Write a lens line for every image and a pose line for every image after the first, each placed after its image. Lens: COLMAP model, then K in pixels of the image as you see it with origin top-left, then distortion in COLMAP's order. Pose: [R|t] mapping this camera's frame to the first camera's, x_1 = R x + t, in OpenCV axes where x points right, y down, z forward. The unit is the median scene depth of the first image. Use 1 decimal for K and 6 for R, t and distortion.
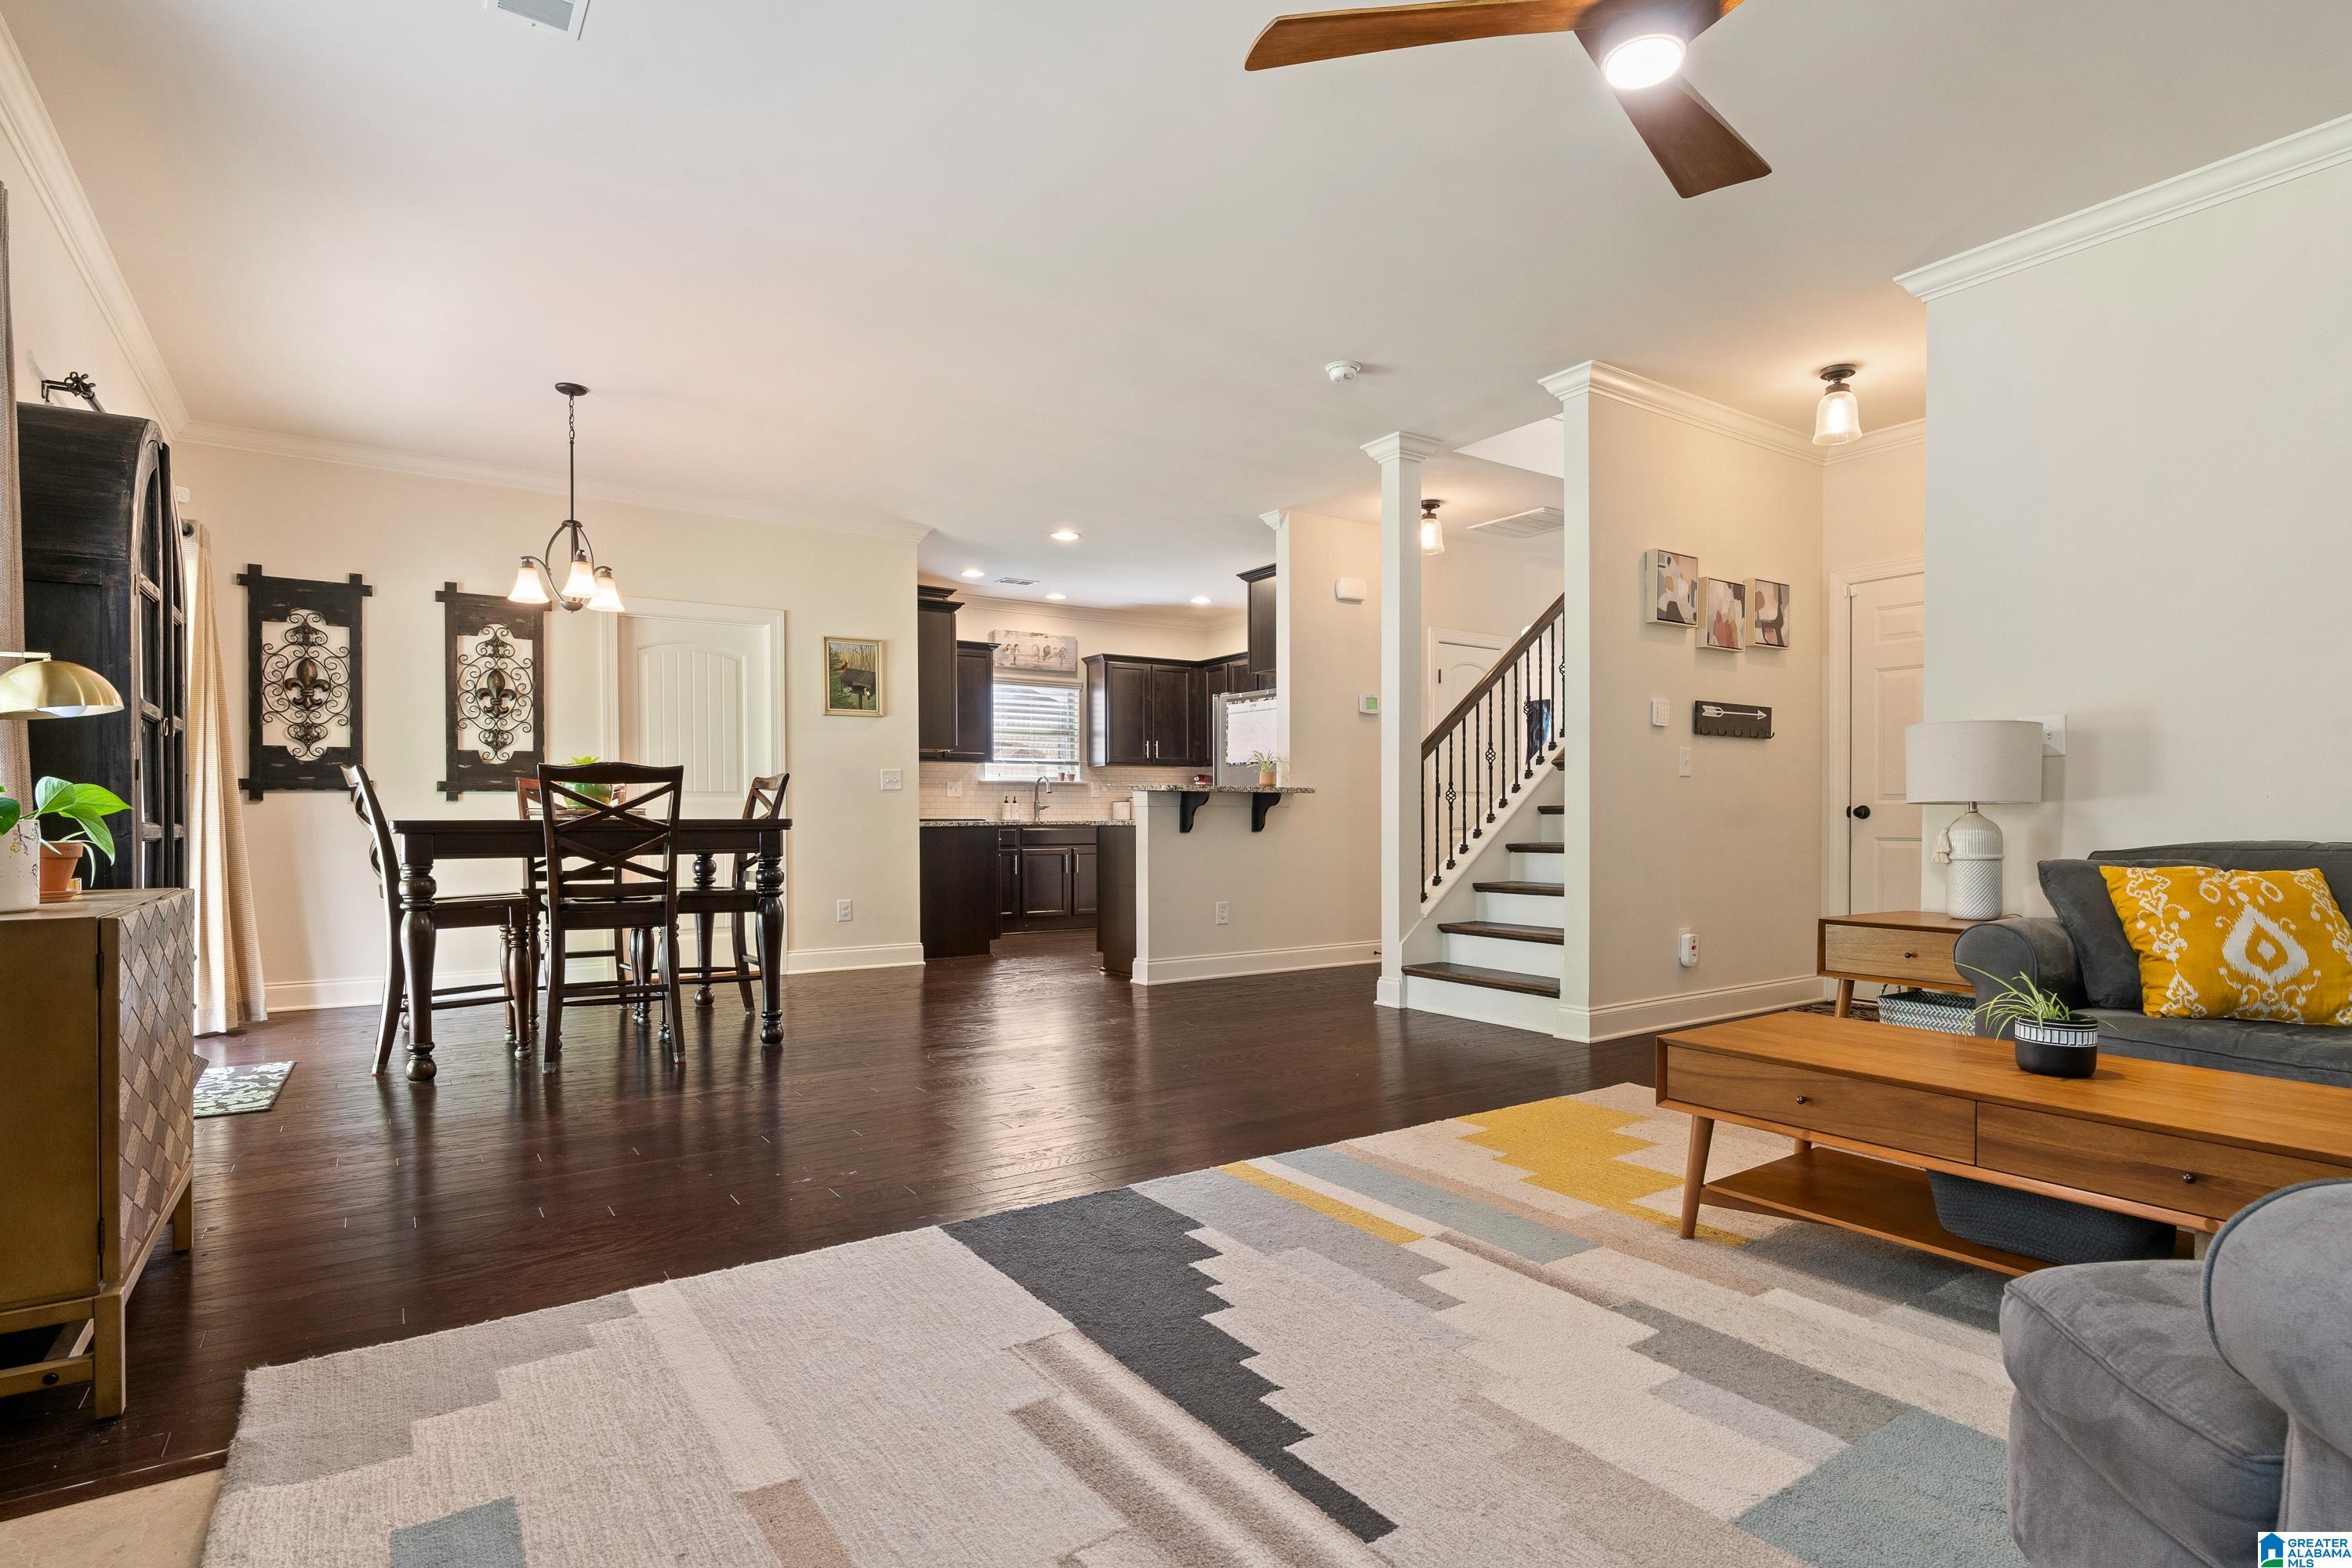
lens RADIAL K [[1162.5, 0, 1163.2], [0, 1162.5, 848.0], [0, 0, 1]] dist [-0.008303, 0.000907]
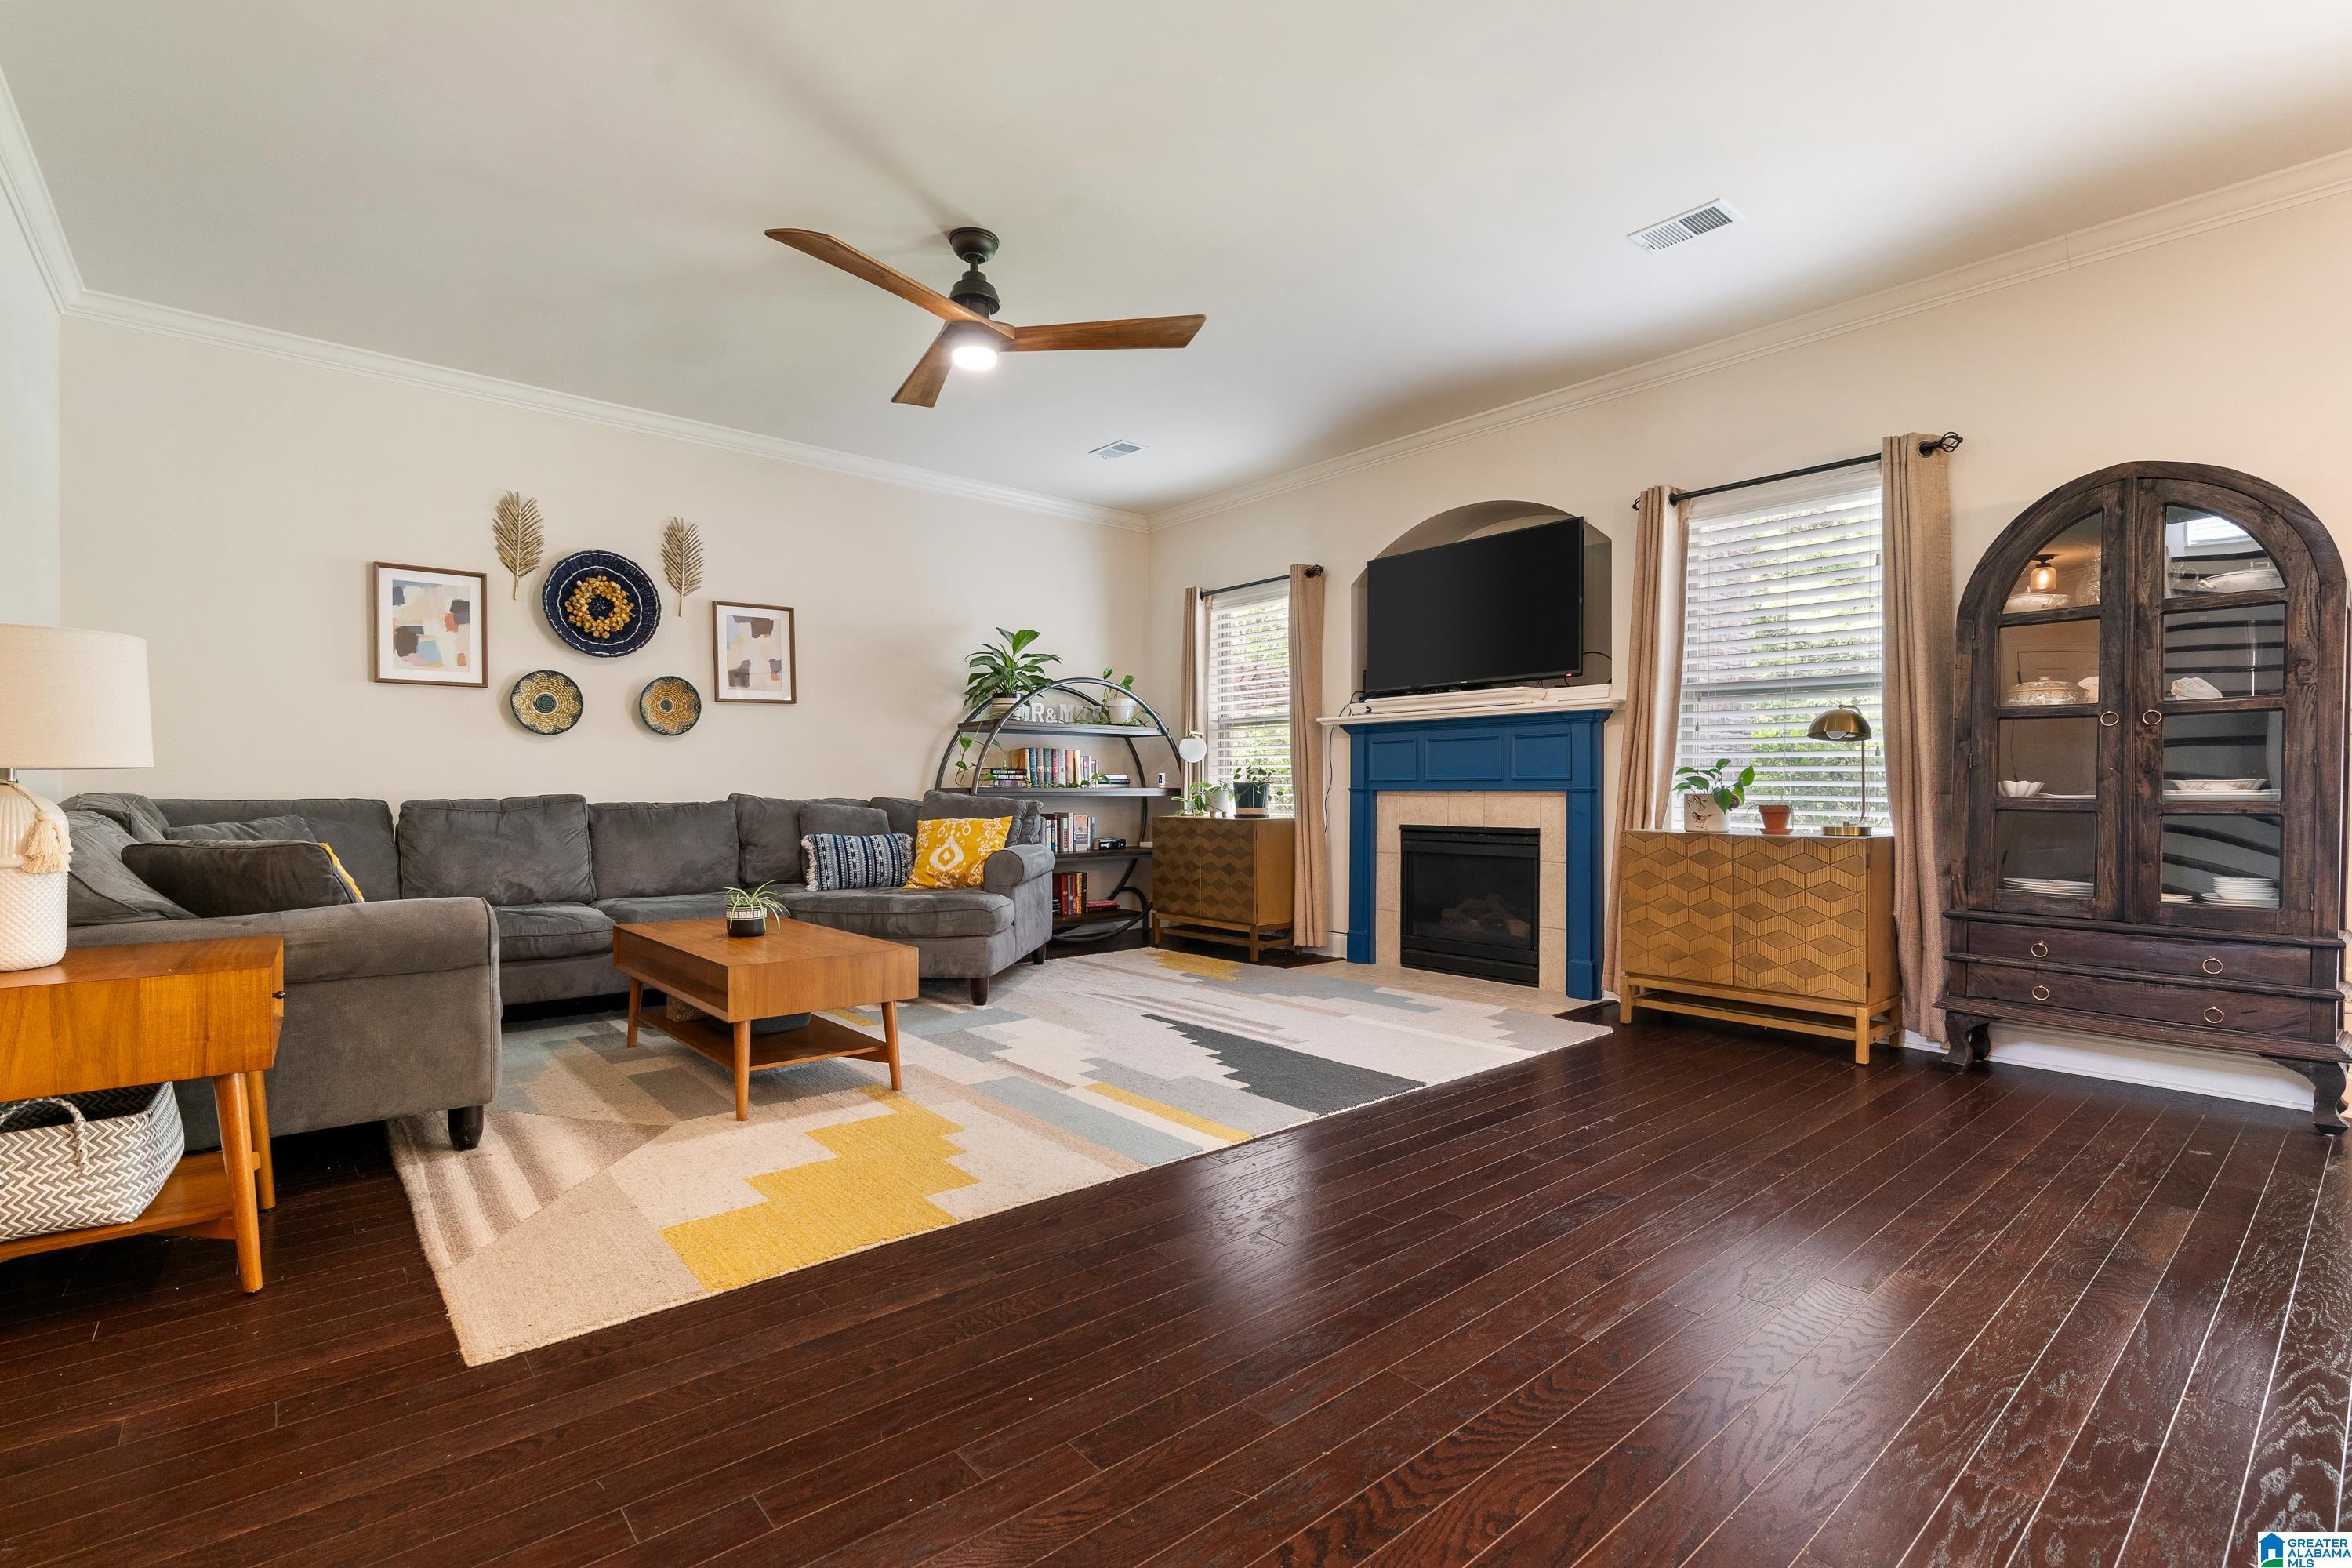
lens RADIAL K [[1074.1, 0, 1184.0], [0, 1074.1, 792.6], [0, 0, 1]] dist [-0.009493, 0.002355]
pose [[-0.992308, -0.000458, -0.123794, 0.300341], [-0.003982, 0.999594, 0.028218, -0.071000], [0.123731, 0.028493, -0.991907, 2.613949]]
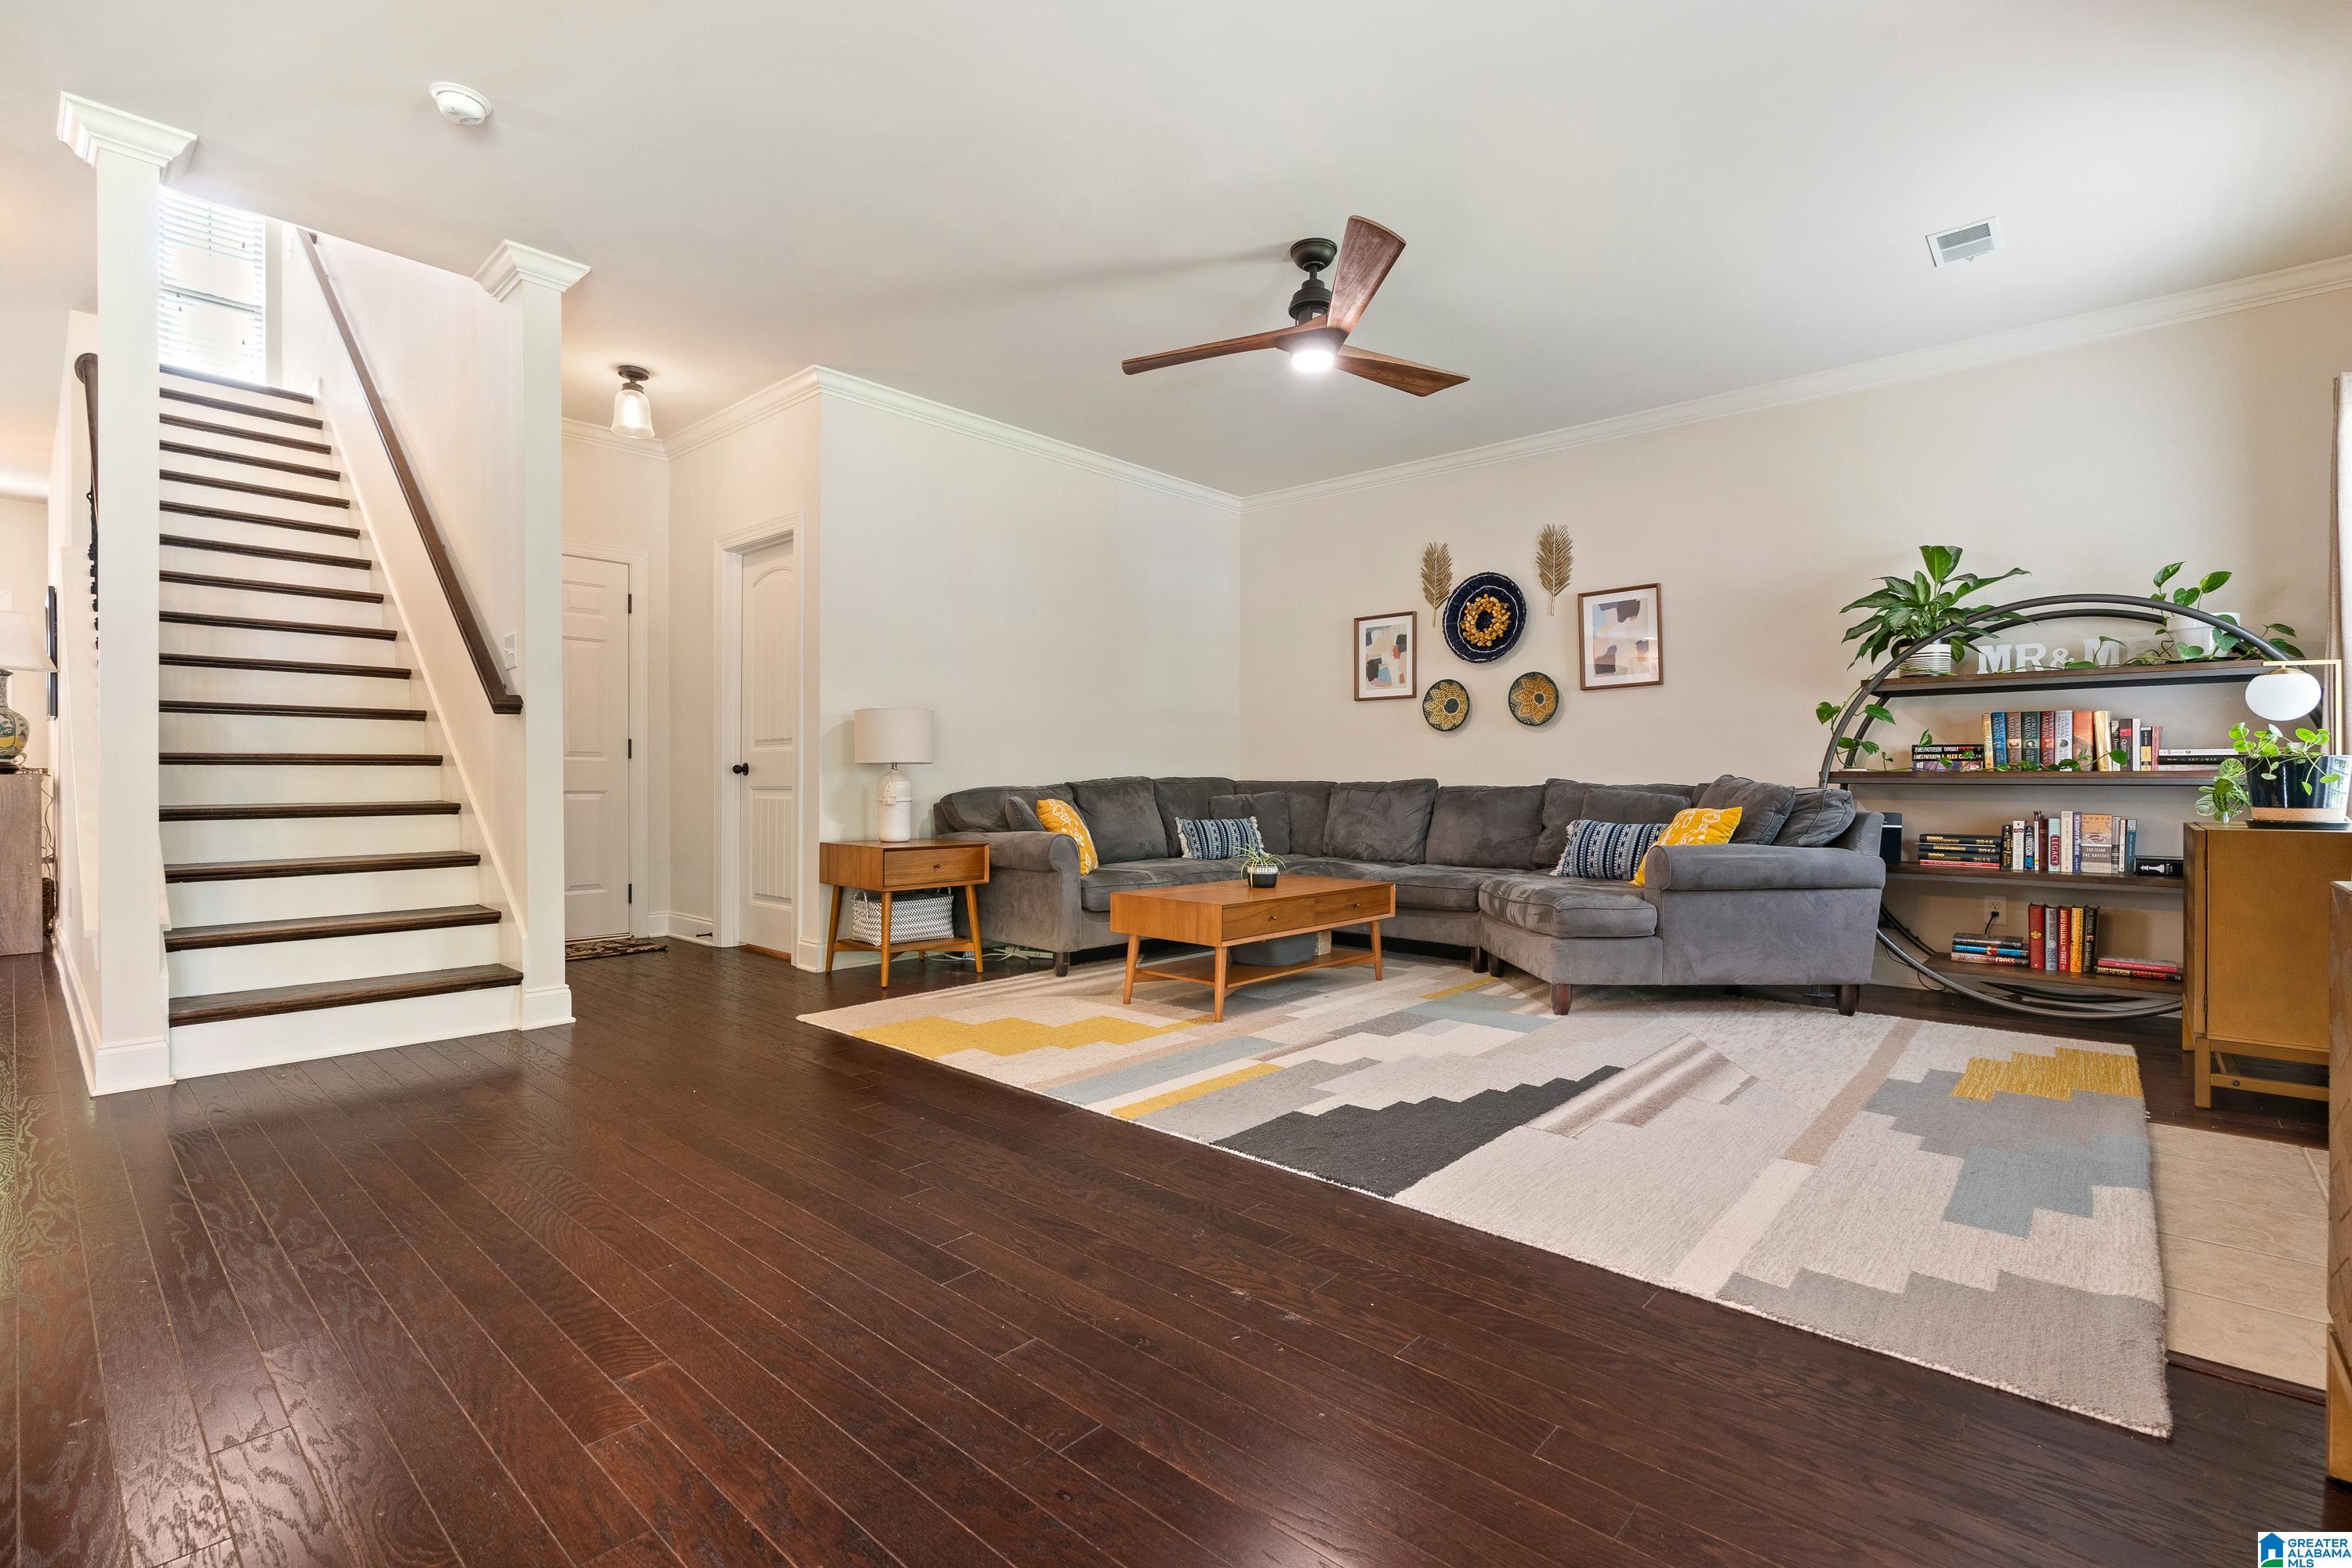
lens RADIAL K [[1074.1, 0, 1176.8], [0, 1074.1, 781.8], [0, 0, 1]] dist [-0.009493, 0.002355]
pose [[-0.242710, -0.001789, 0.970097, -1.170017], [0.021109, 0.999752, 0.007125, -0.027246], [-0.969869, 0.022207, -0.242612, 1.605649]]
